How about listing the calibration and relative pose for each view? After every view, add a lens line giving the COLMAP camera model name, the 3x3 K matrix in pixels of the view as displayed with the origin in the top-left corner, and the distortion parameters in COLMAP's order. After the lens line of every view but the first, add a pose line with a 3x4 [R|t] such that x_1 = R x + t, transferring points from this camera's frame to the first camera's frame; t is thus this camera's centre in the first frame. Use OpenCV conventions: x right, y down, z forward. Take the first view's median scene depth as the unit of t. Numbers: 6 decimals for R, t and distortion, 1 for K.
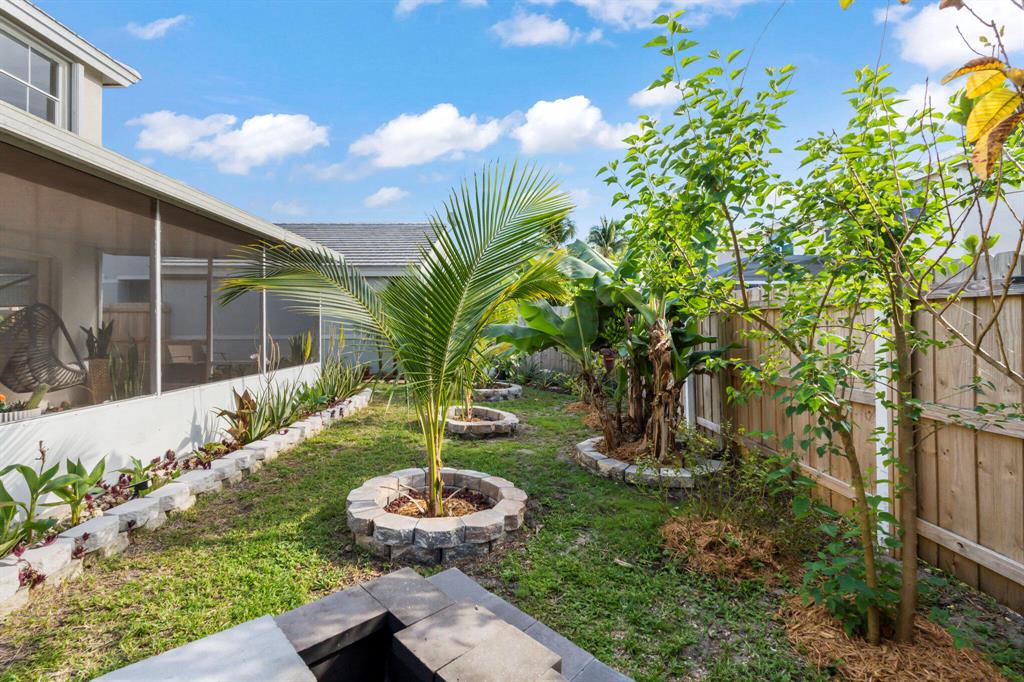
lens RADIAL K [[464.5, 0, 511.0], [0, 464.5, 323.7], [0, 0, 1]] dist [-0.000574, -0.000486]
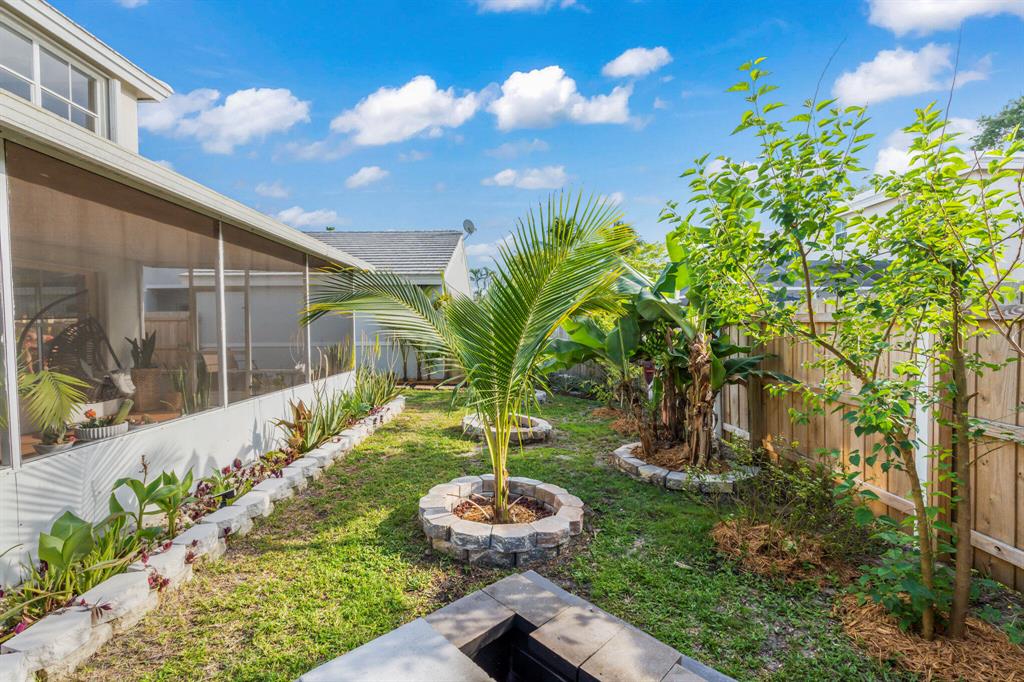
lens RADIAL K [[458.0, 0, 512.0], [0, 458.0, 341.0], [0, 0, 1]] dist [-0.001498, -0.000089]
pose [[0.999988, -0.003678, -0.003146, -0.139978], [0.003785, 0.999392, 0.034653, -0.041938], [0.003017, -0.034664, 0.999394, -0.045524]]
